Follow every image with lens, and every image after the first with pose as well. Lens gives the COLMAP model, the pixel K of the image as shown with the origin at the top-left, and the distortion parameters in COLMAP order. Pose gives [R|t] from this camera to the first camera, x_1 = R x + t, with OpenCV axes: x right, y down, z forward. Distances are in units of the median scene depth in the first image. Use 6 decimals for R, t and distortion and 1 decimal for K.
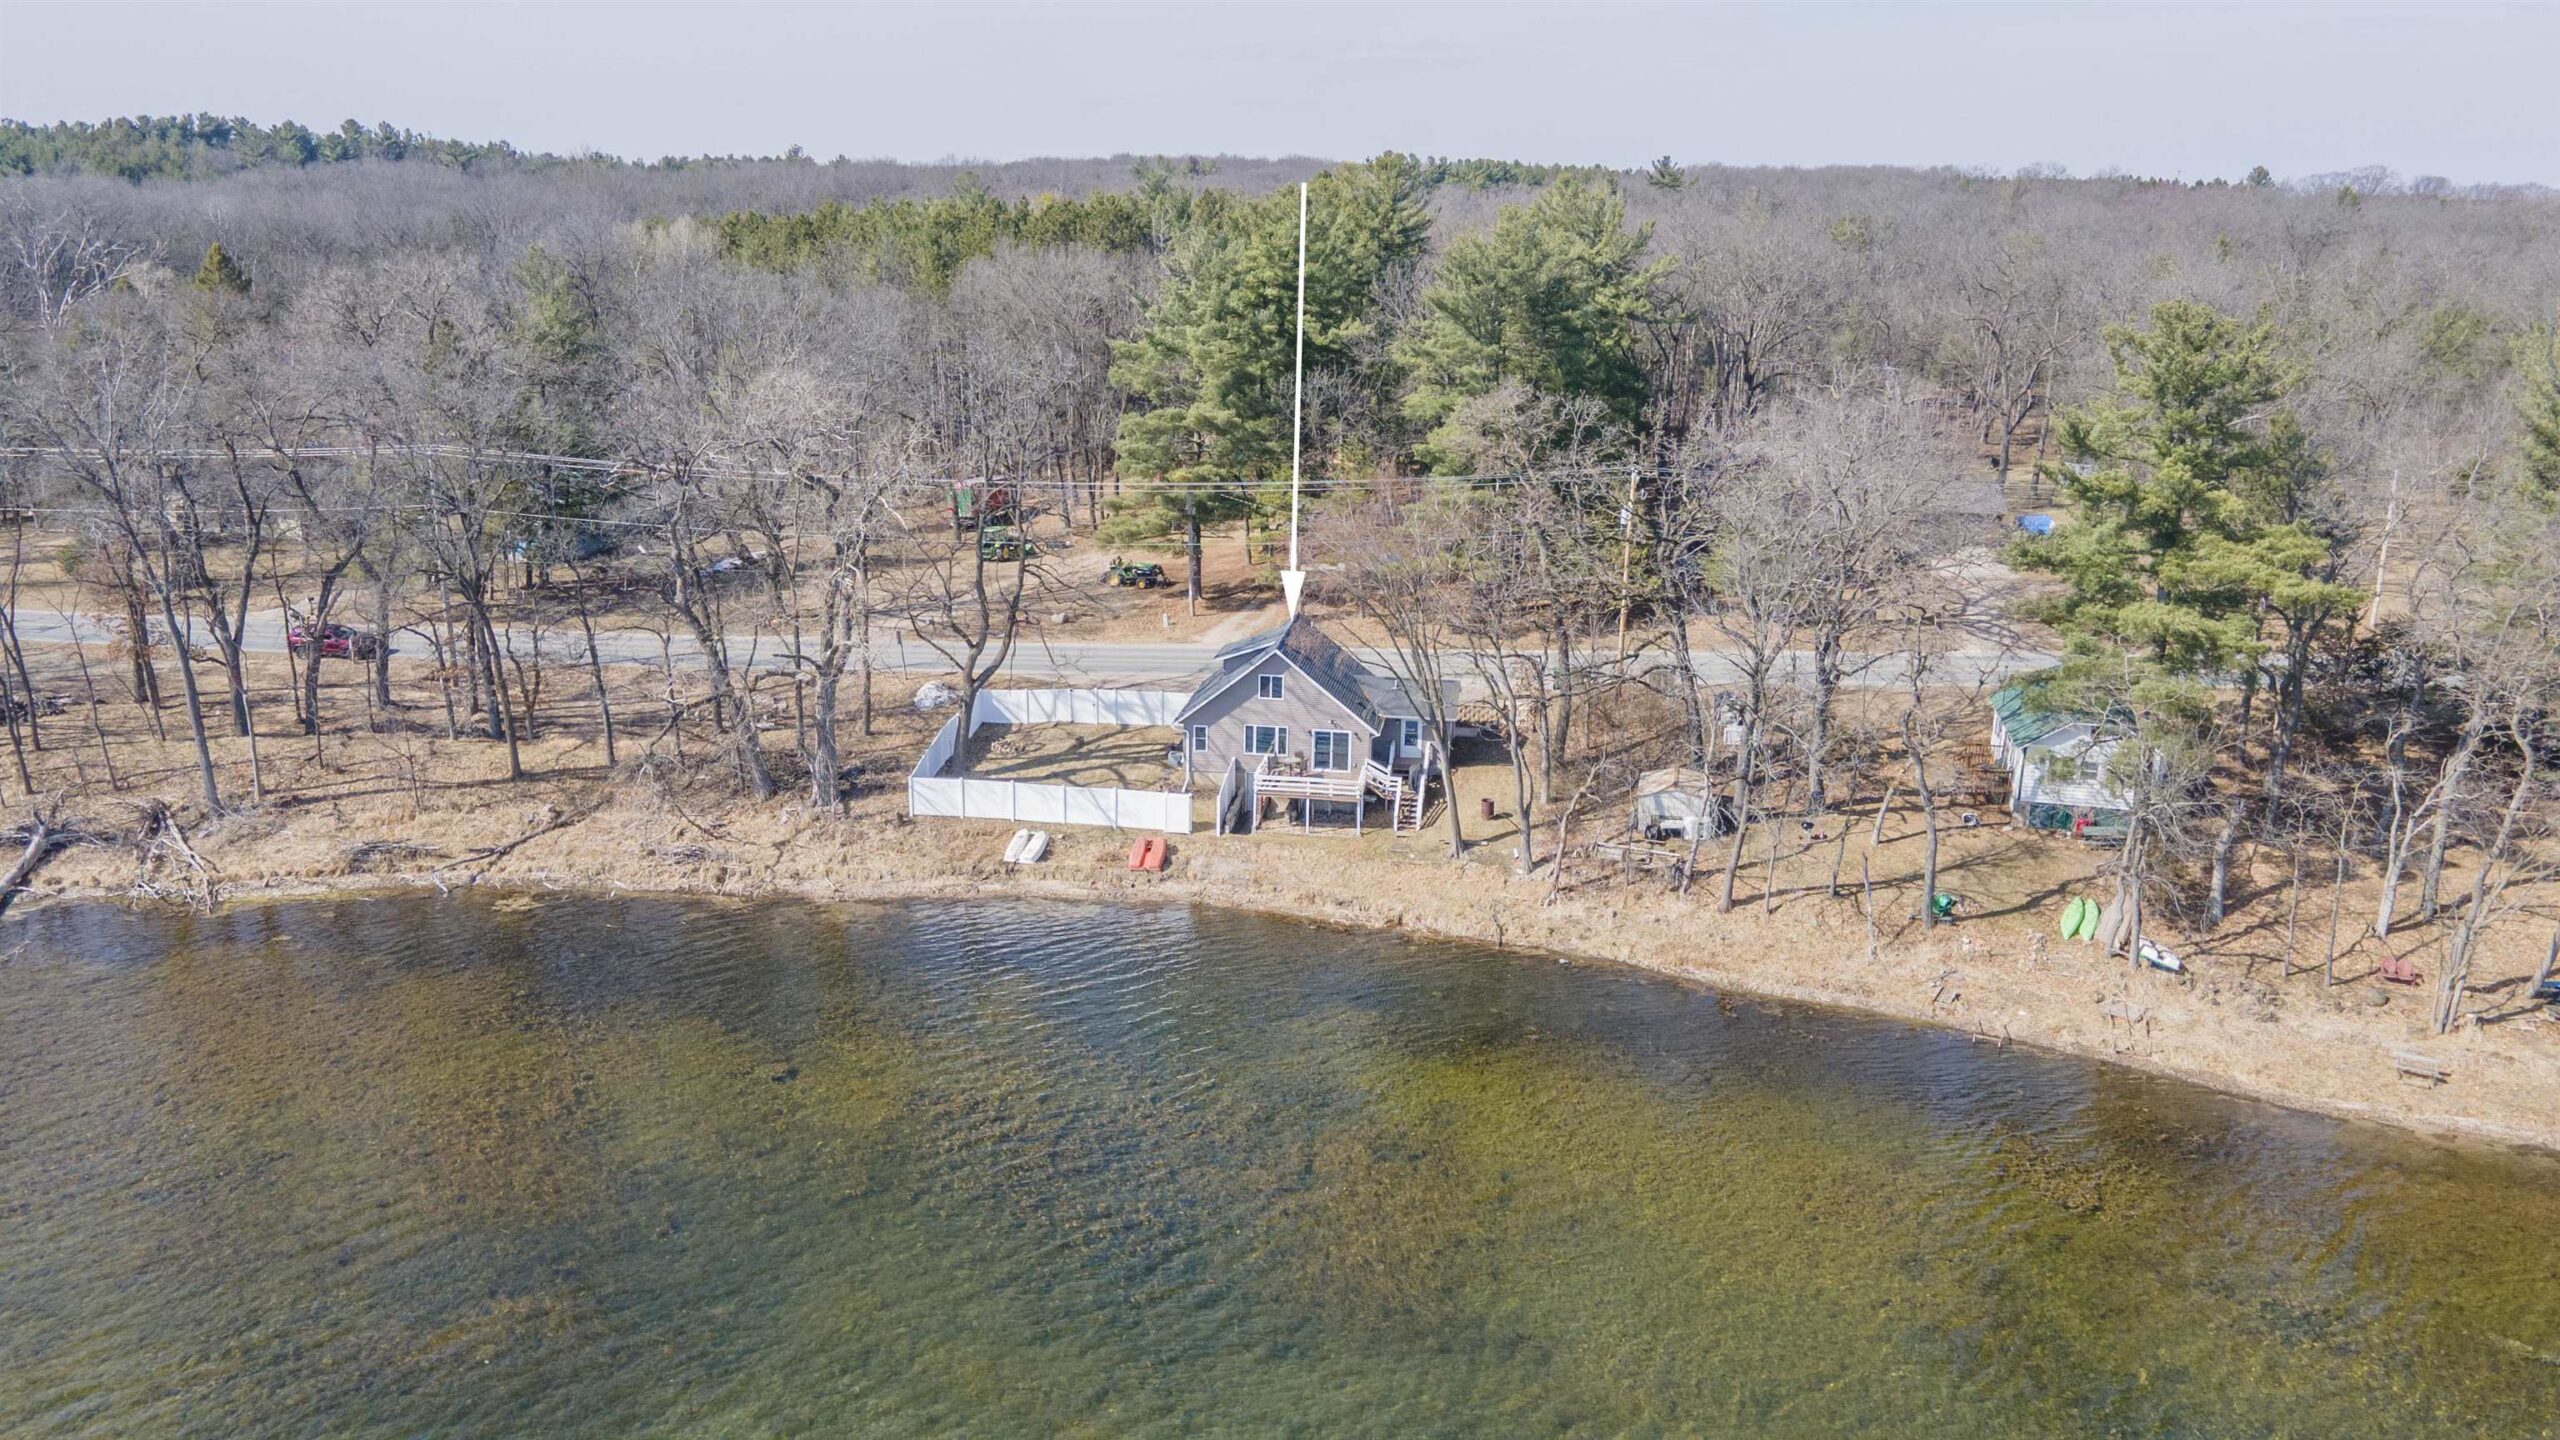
lens RADIAL K [[1879.8, 0, 1280.0], [0, 1879.8, 720.0], [0, 0, 1]] dist [-0.003528, 0.053048]
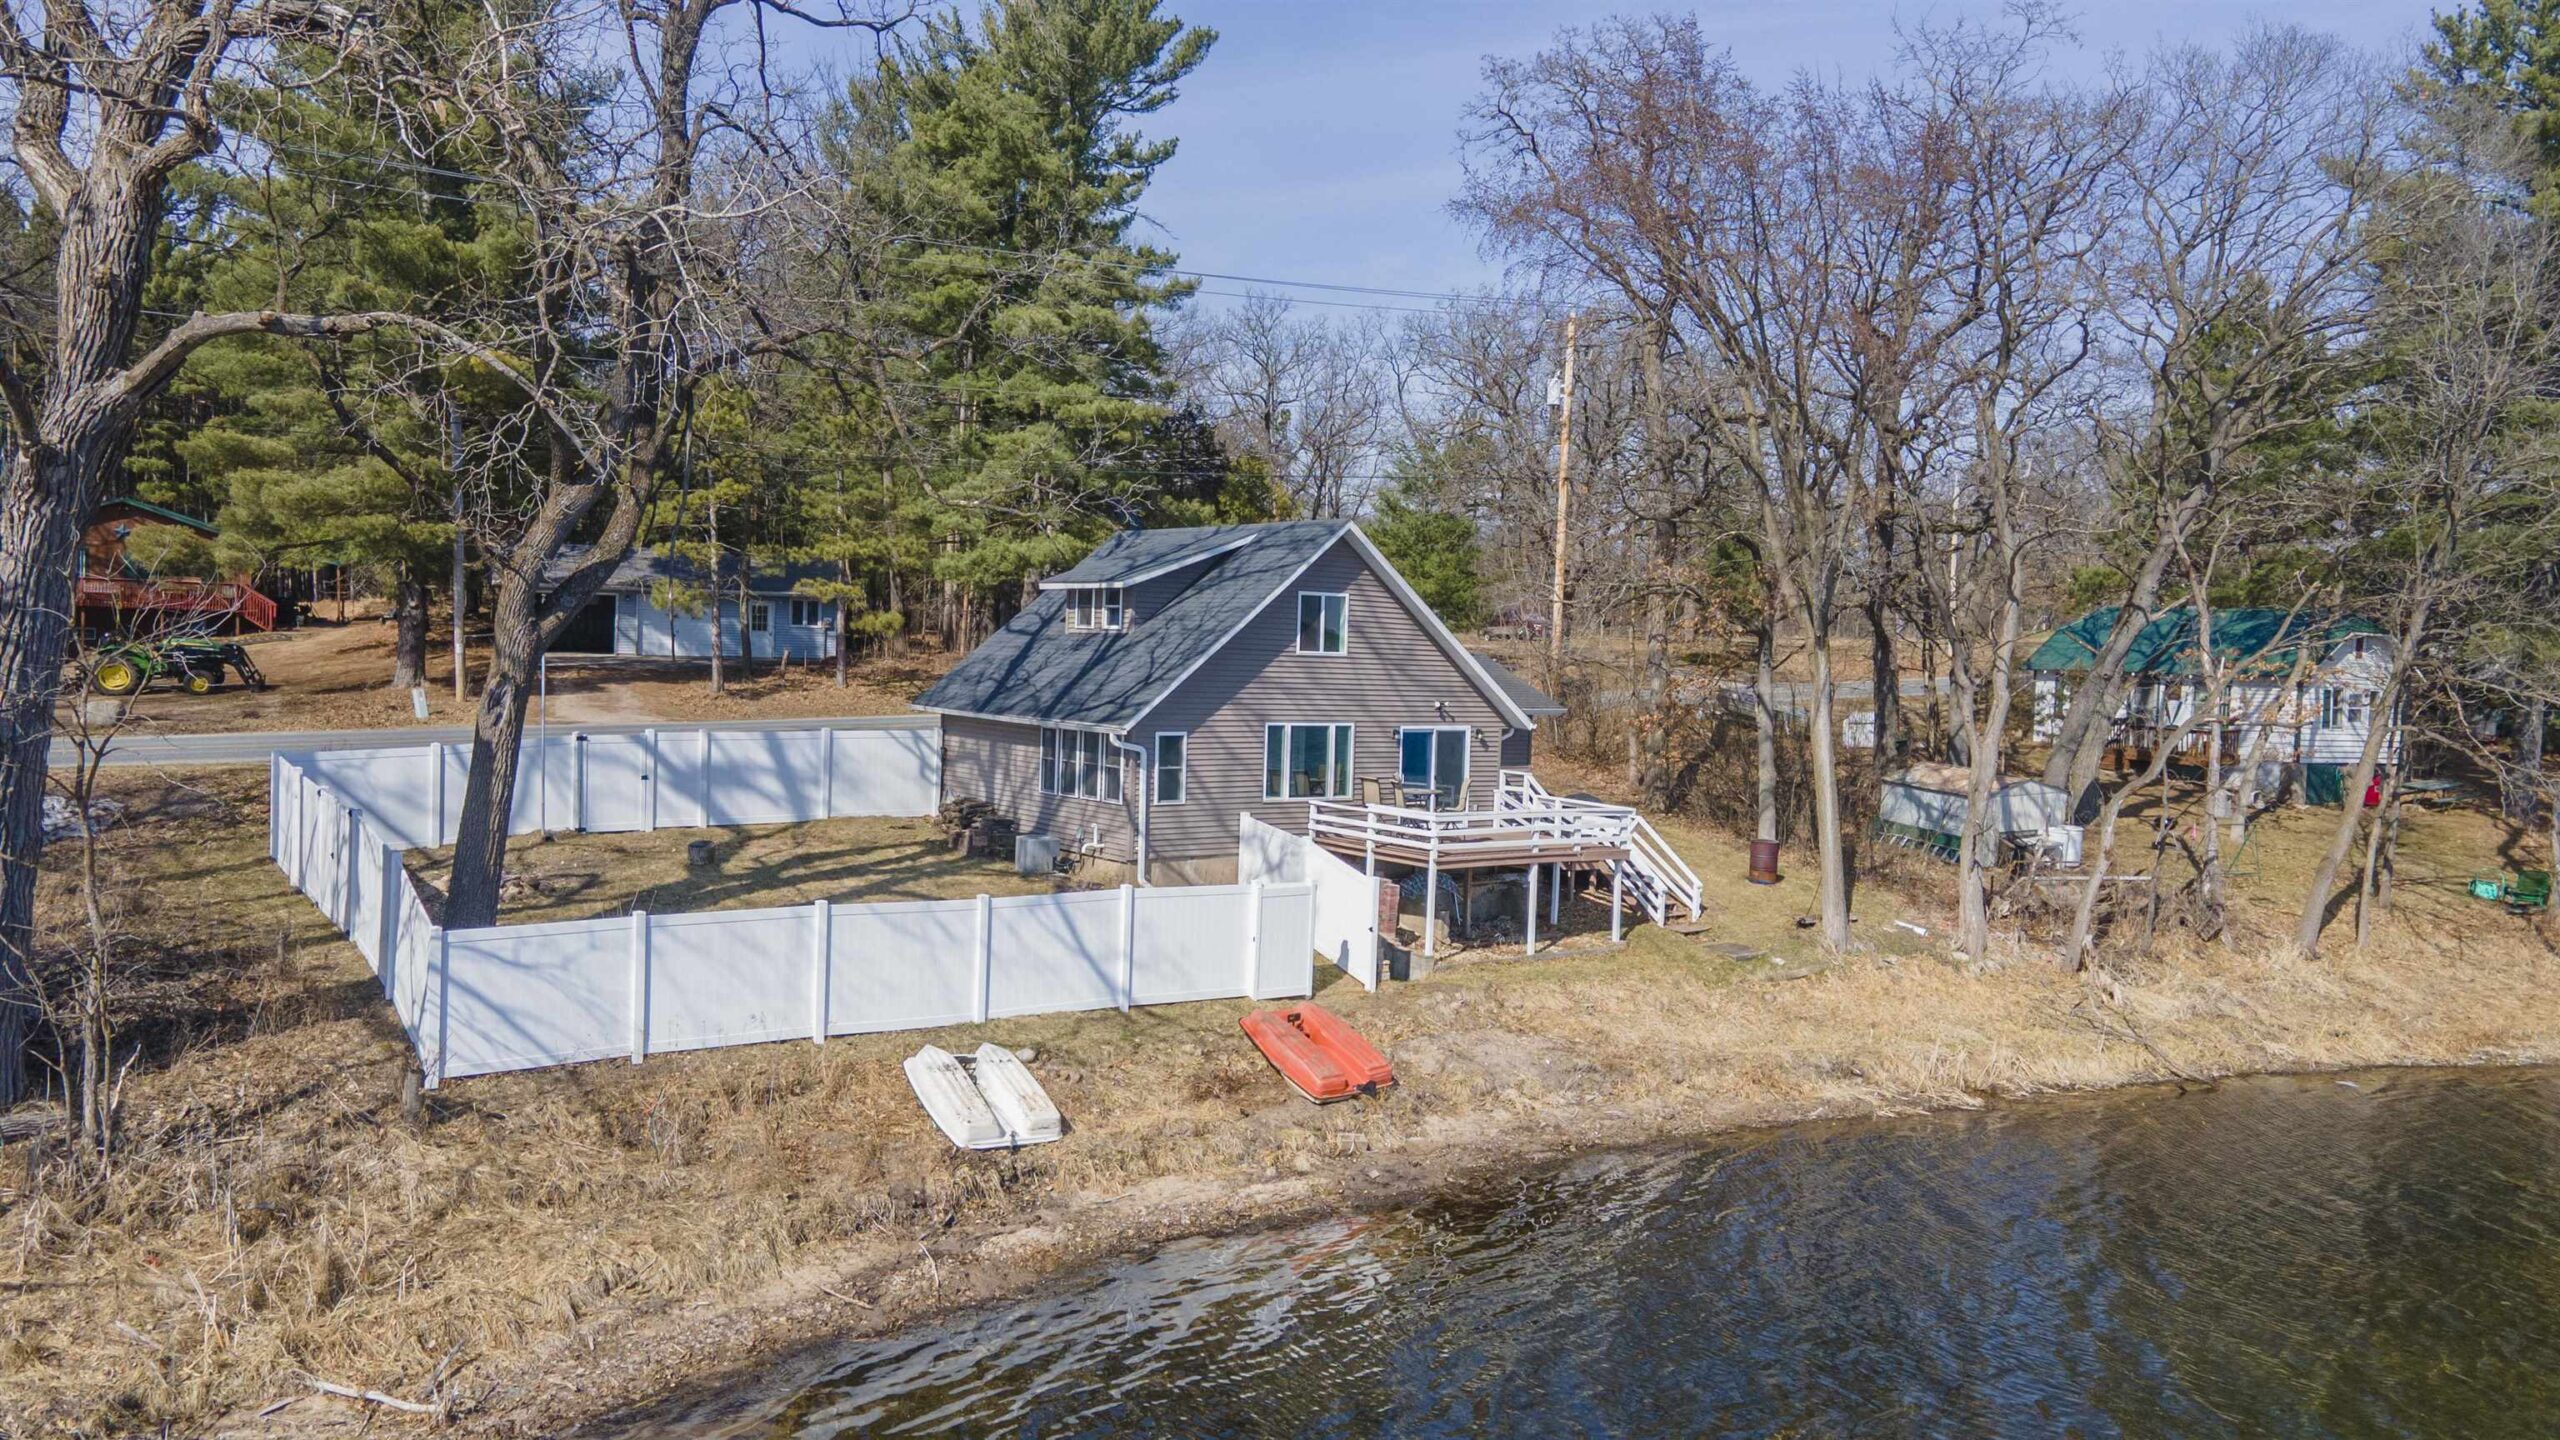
lens RADIAL K [[1879.8, 0, 1280.0], [0, 1879.8, 720.0], [0, 0, 1]] dist [-0.003528, 0.053048]
pose [[0.706508, -0.018724, 0.707458, -0.299578], [0.167174, 0.975775, -0.141124, 0.058547], [-0.687677, 0.217974, 0.692523, 0.746343]]
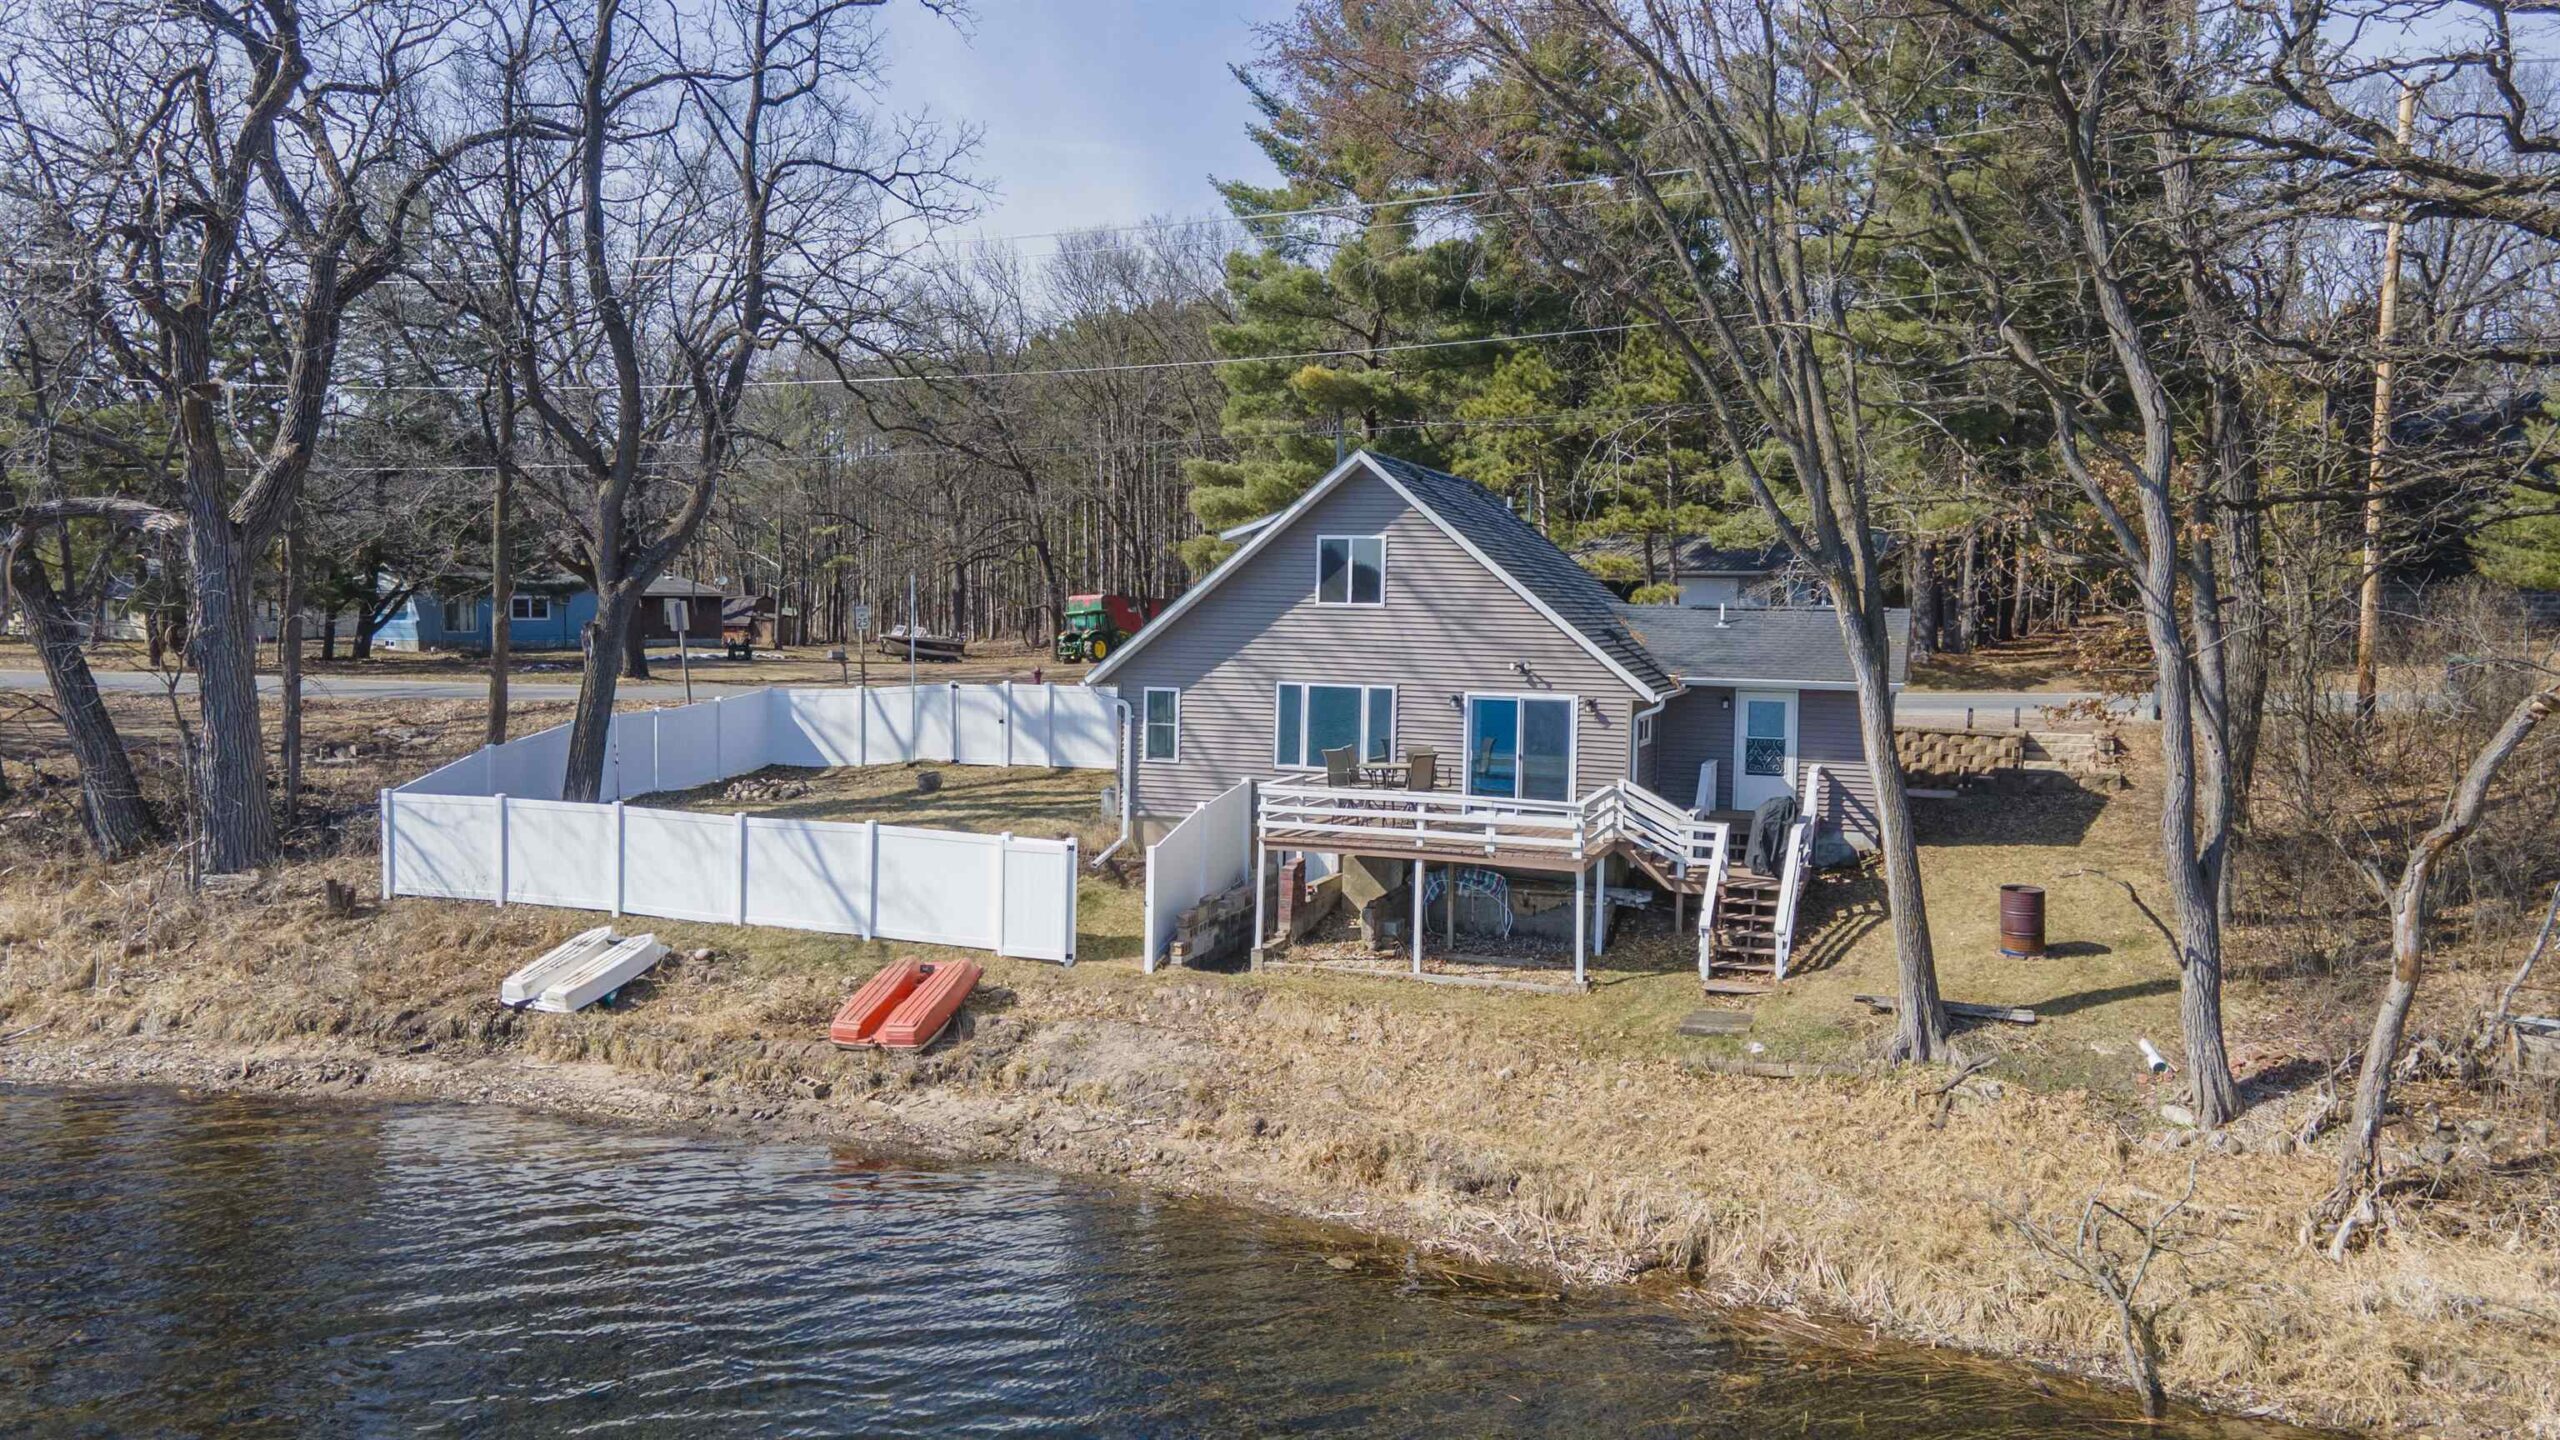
lens RADIAL K [[1879.8, 0, 1280.0], [0, 1879.8, 720.0], [0, 0, 1]] dist [-0.003528, 0.053048]
pose [[0.979134, 0.017516, -0.202459, 0.054650], [-0.059723, 0.977085, -0.204301, 0.083625], [0.194241, 0.212130, 0.957743, 0.679221]]
